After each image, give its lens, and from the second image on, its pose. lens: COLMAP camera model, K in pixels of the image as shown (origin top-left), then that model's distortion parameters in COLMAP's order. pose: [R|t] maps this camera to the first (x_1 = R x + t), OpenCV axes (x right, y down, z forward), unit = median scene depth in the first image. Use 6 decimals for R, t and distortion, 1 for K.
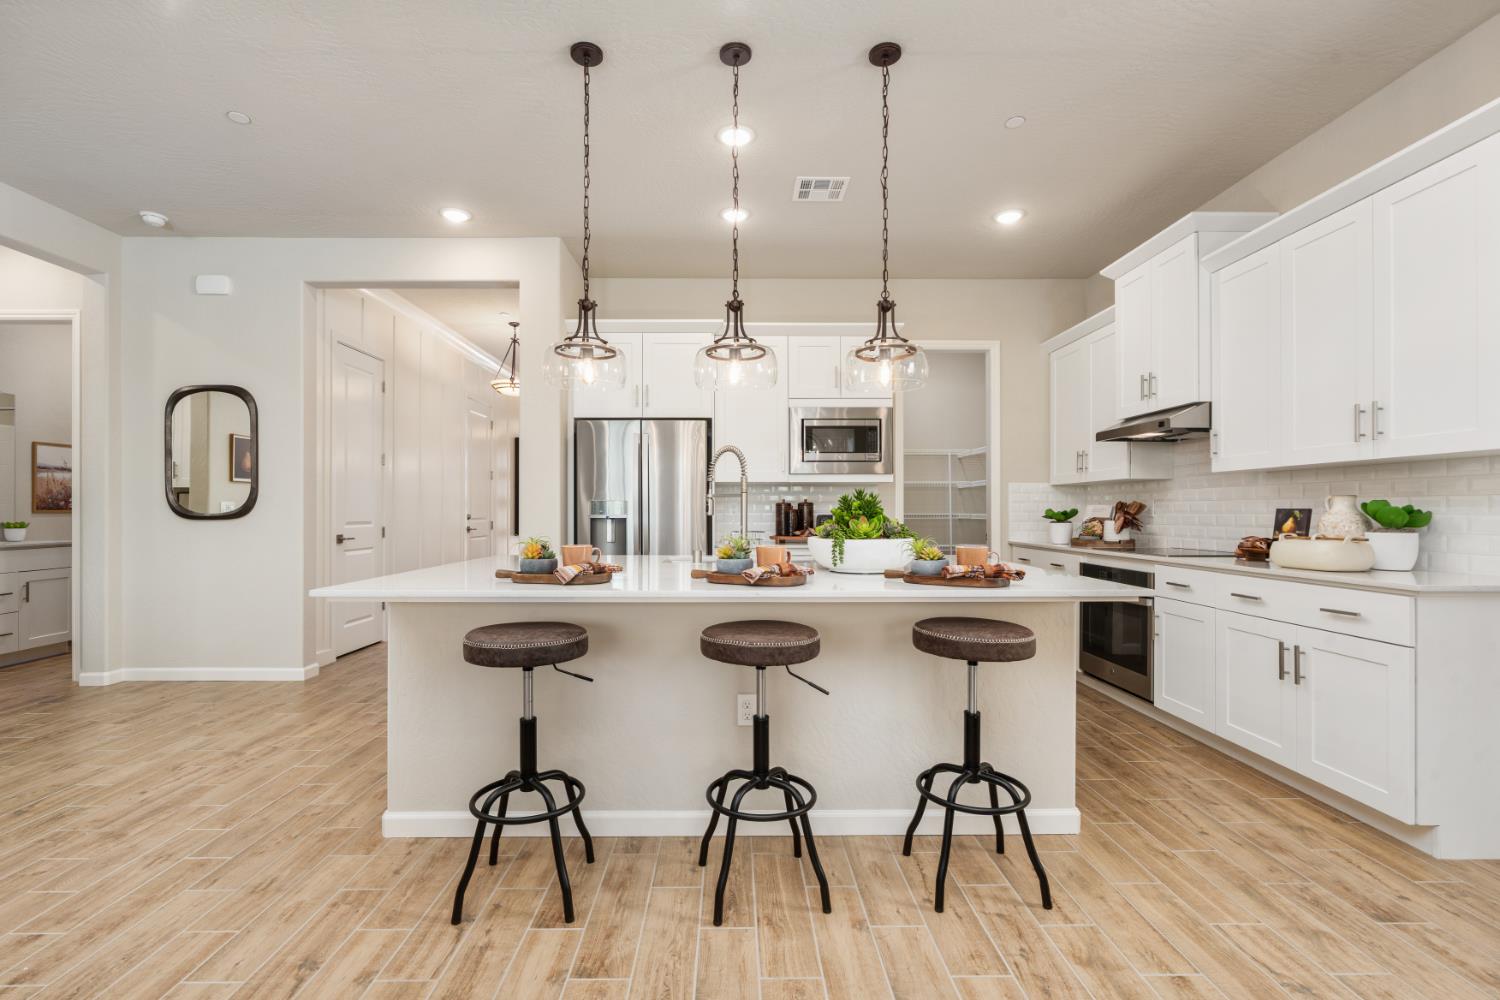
lens RADIAL K [[677.9, 0, 737.7], [0, 677.9, 507.5], [0, 0, 1]] dist [-0.003665, 0.000497]
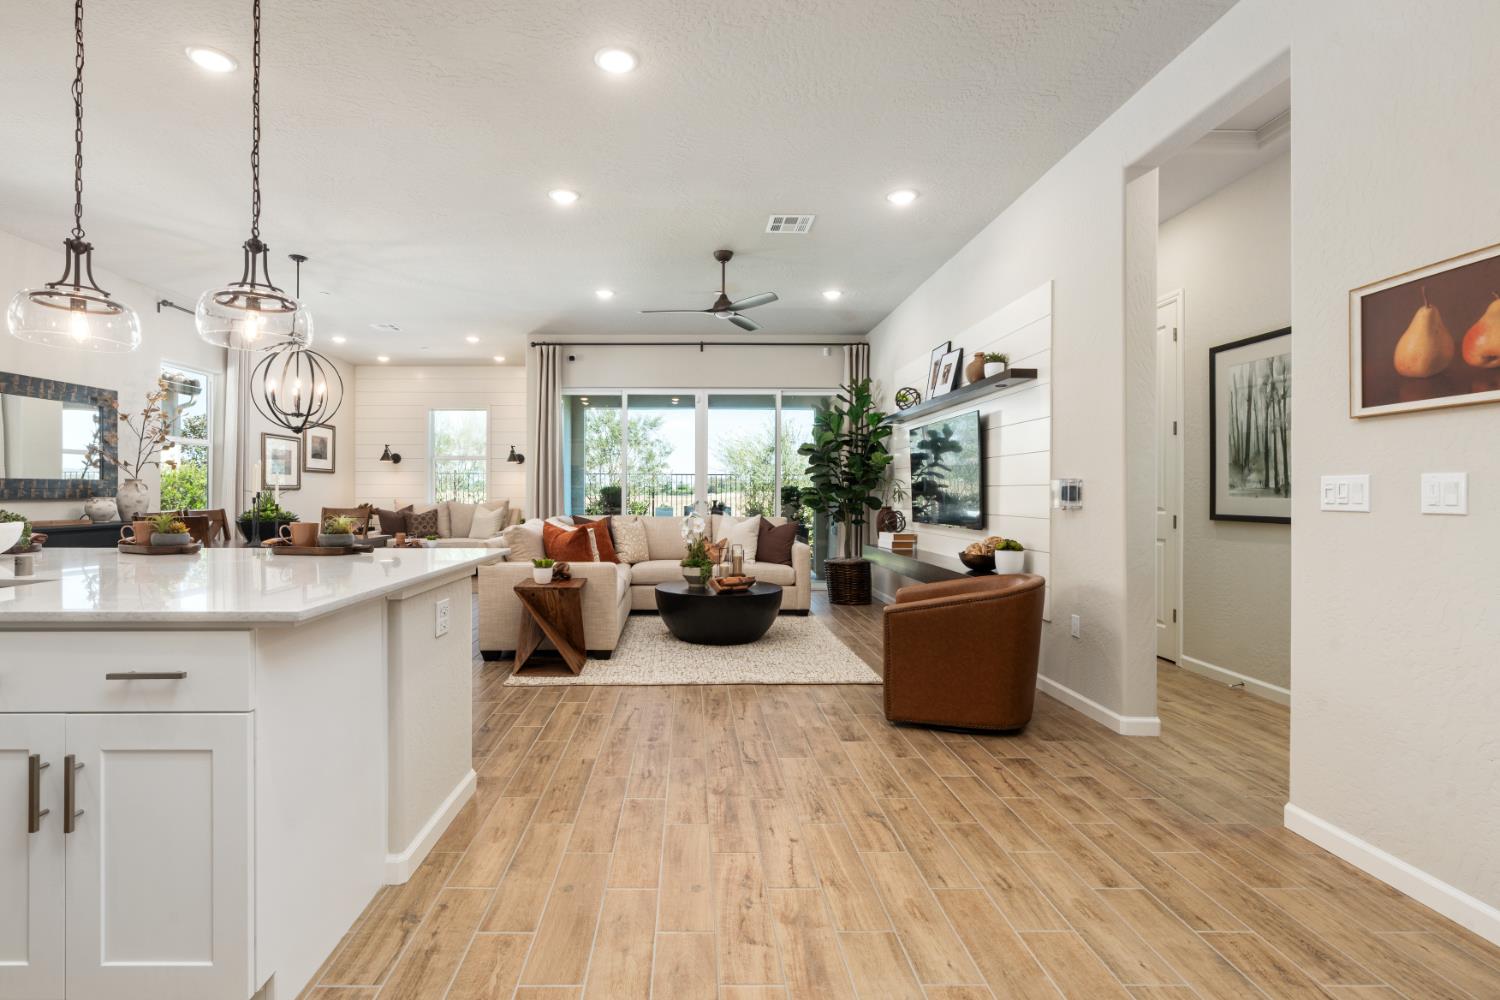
lens RADIAL K [[698.5, 0, 691.1], [0, 698.5, 494.0], [0, 0, 1]] dist [-0.004818, 0.000350]
pose [[-0.999976, -0.001828, 0.006724, -0.663835], [-0.001848, 0.999994, -0.002890, 0.007064], [-0.006718, -0.002902, -0.999973, 1.603220]]
